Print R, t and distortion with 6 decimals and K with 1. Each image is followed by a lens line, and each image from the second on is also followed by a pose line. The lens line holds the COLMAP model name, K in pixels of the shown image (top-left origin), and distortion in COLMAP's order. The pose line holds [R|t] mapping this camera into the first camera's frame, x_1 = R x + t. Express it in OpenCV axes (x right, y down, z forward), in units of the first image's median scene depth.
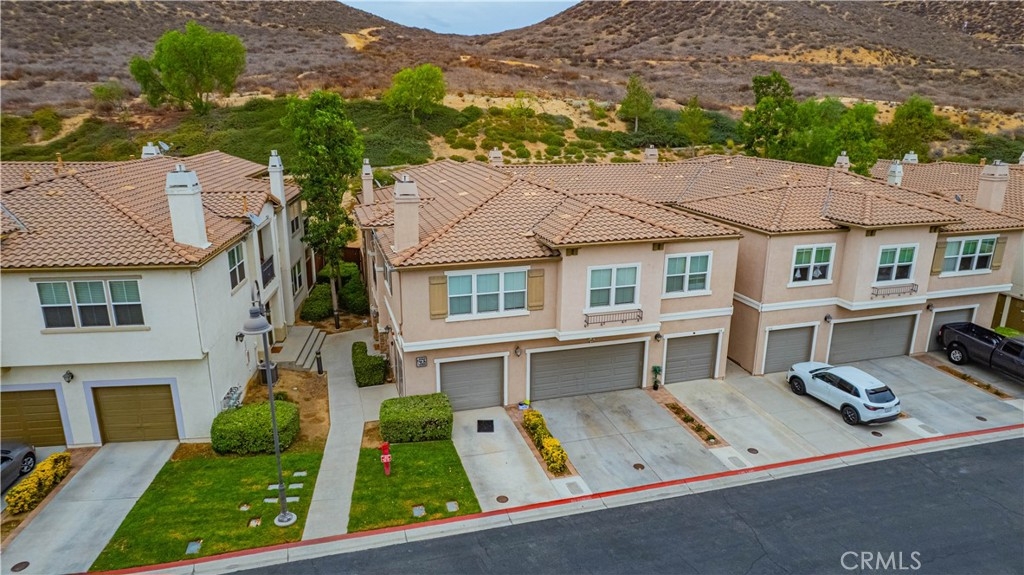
lens RADIAL K [[653.9, 0, 509.4], [0, 653.9, 290.9], [0, 0, 1]] dist [-0.036203, 0.043541]
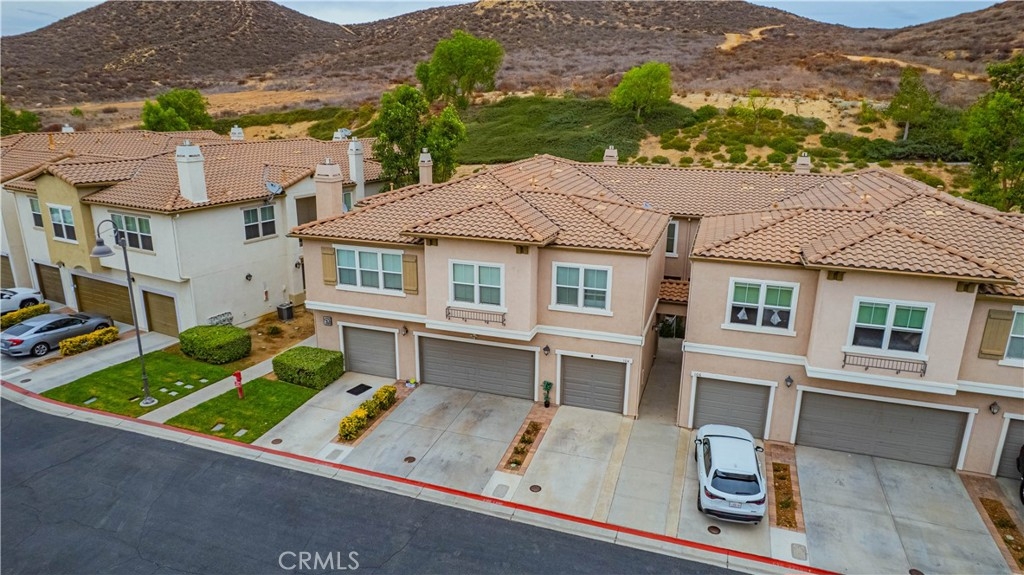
lens RADIAL K [[653.9, 0, 505.0], [0, 653.9, 282.6], [0, 0, 1]] dist [-0.036203, 0.043541]
pose [[0.814825, 0.159456, -0.557346, 0.645338], [-0.167102, 0.985223, 0.037573, -0.046037], [0.555101, 0.062518, 0.829430, 0.183687]]
